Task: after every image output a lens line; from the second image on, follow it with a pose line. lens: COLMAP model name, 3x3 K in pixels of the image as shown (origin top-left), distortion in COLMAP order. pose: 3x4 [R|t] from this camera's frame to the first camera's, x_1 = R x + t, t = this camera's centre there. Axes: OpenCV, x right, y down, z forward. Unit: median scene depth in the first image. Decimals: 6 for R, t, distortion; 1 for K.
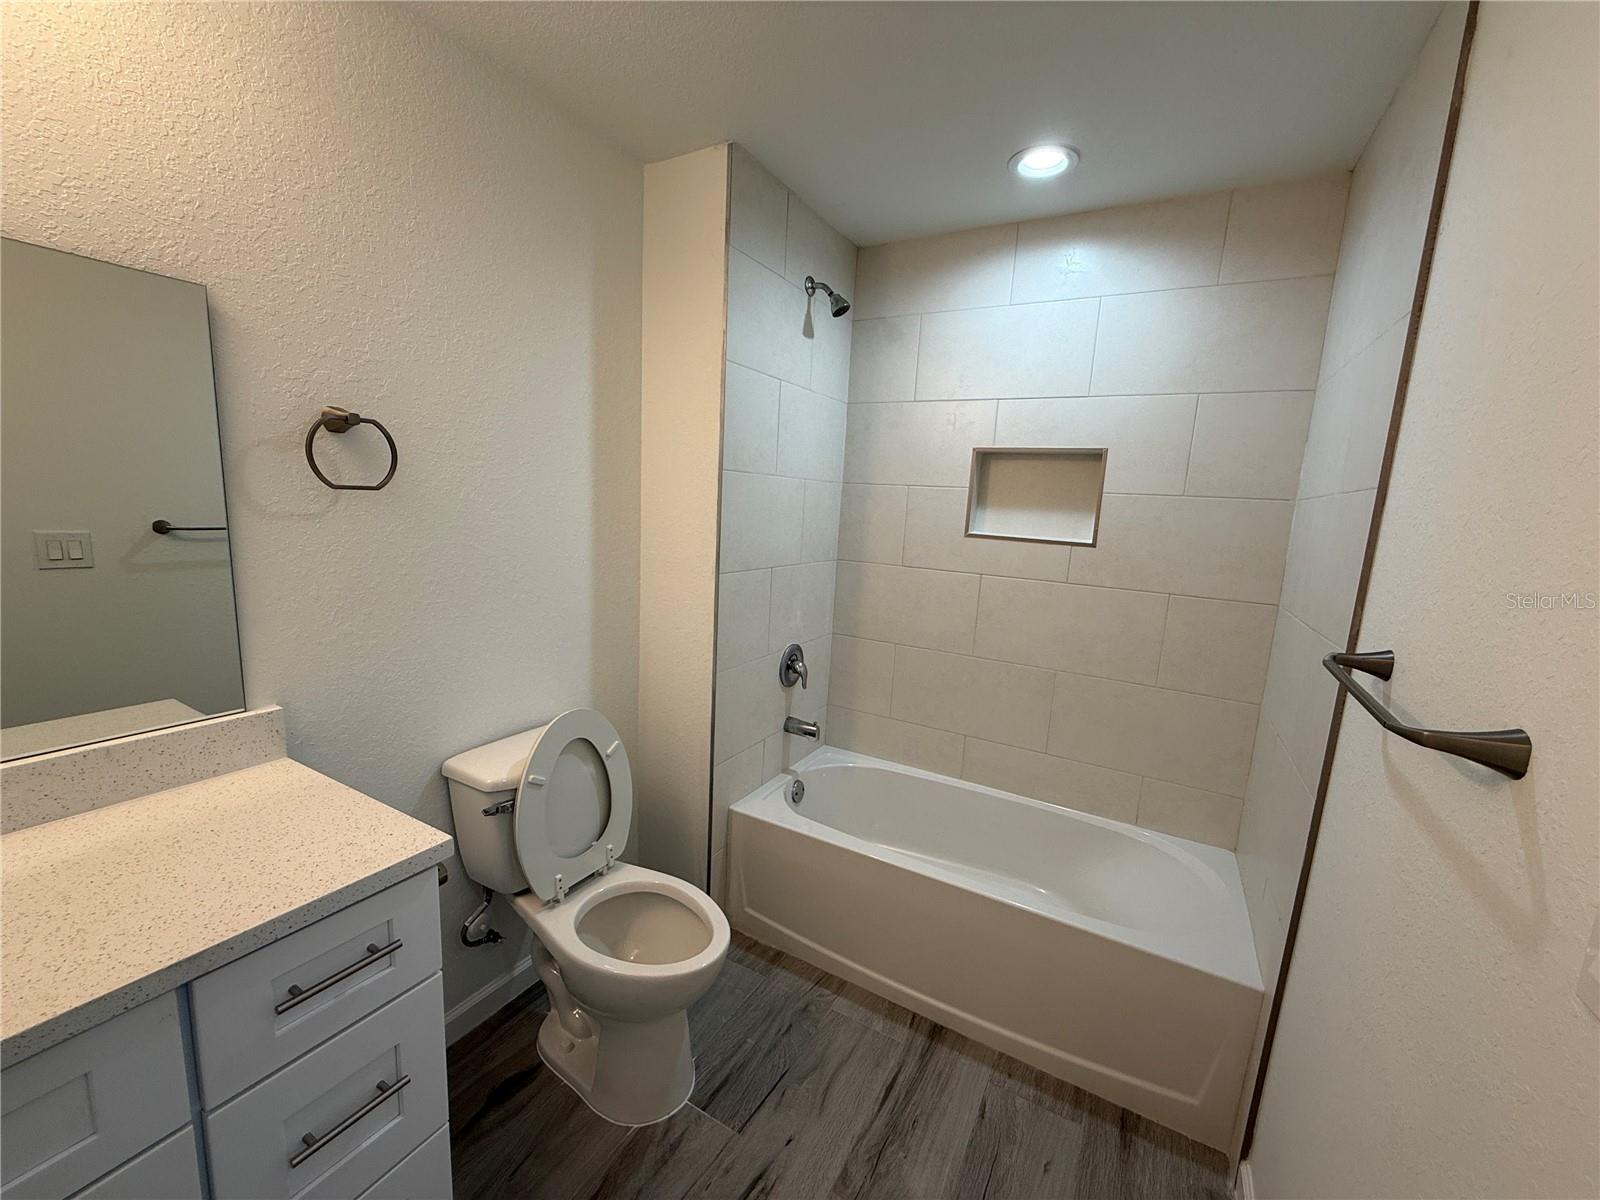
lens RADIAL K [[636.2, 0, 799.1], [0, 636.2, 603.3], [0, 0, 1]] dist [0.000551, -0.000588]
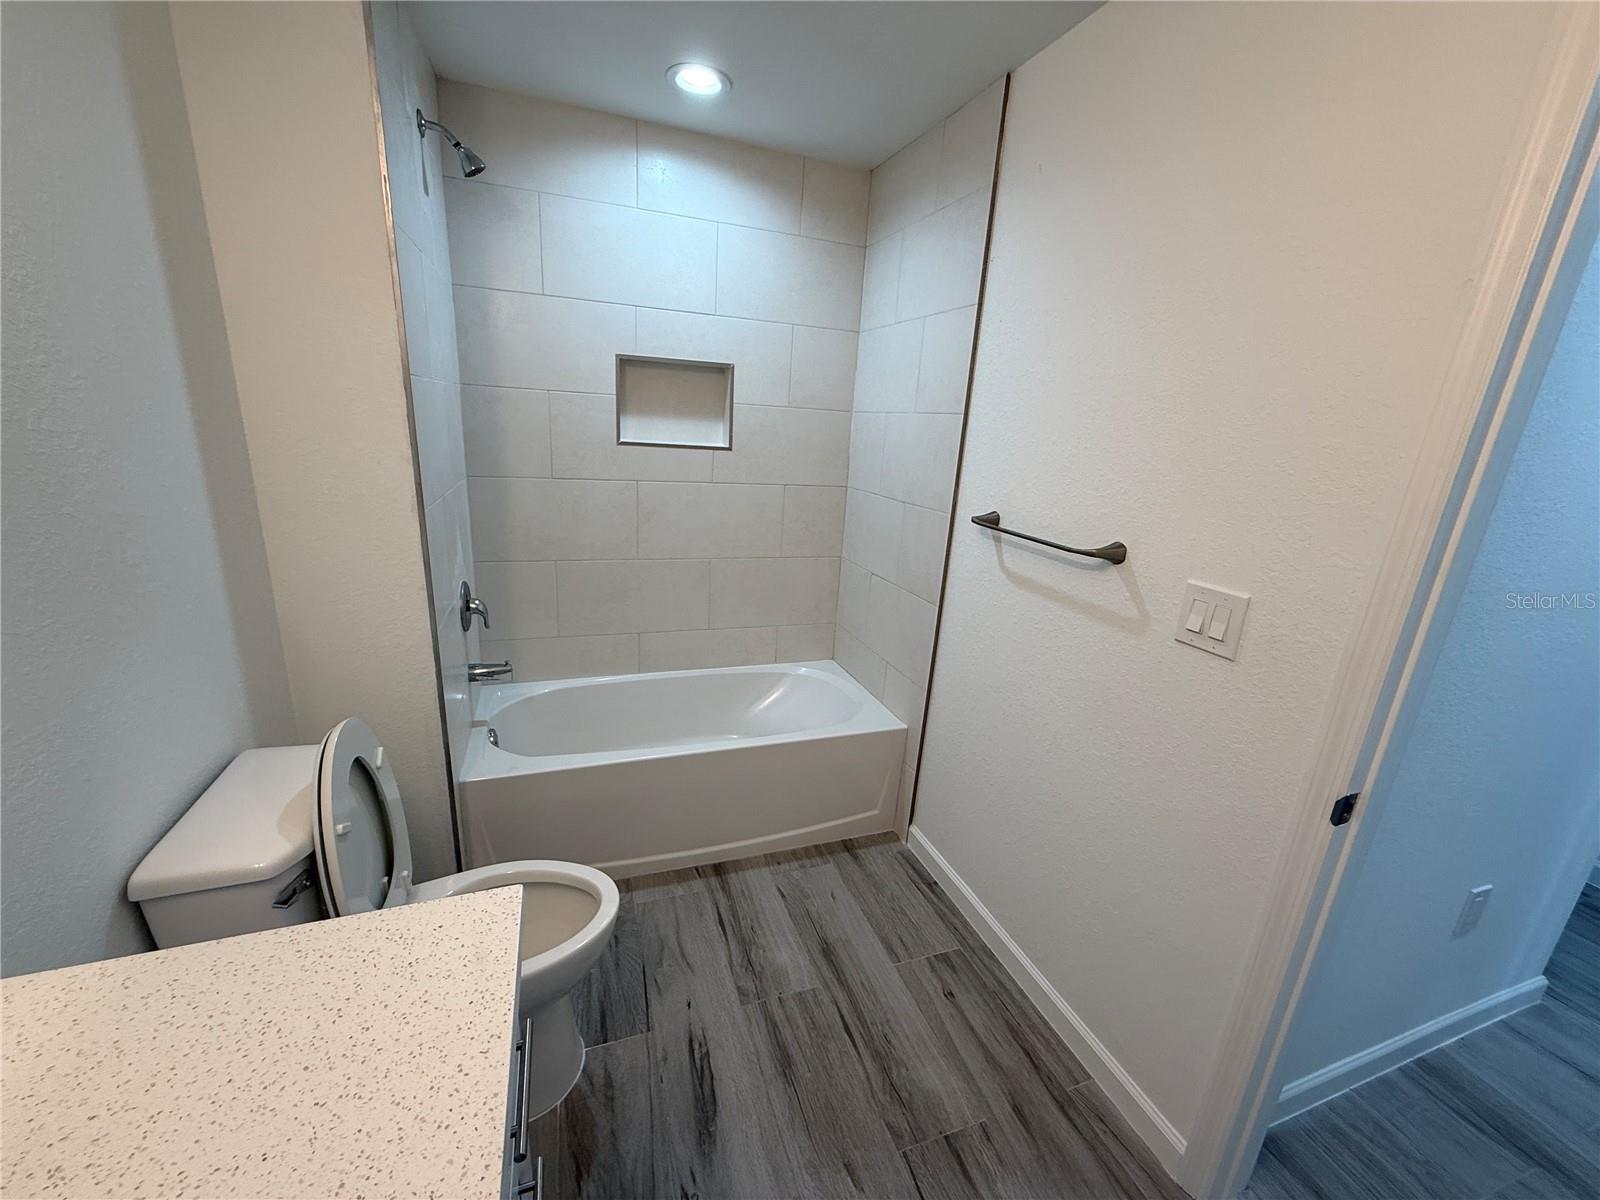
lens RADIAL K [[636.2, 0, 792.4], [0, 636.2, 603.3], [0, 0, 1]] dist [0.000551, -0.000588]
pose [[0.652847, -0.224111, 0.723578, -0.476263], [0.095948, 0.972003, 0.214486, -0.067107], [-0.751389, -0.070600, 0.656072, 0.140520]]
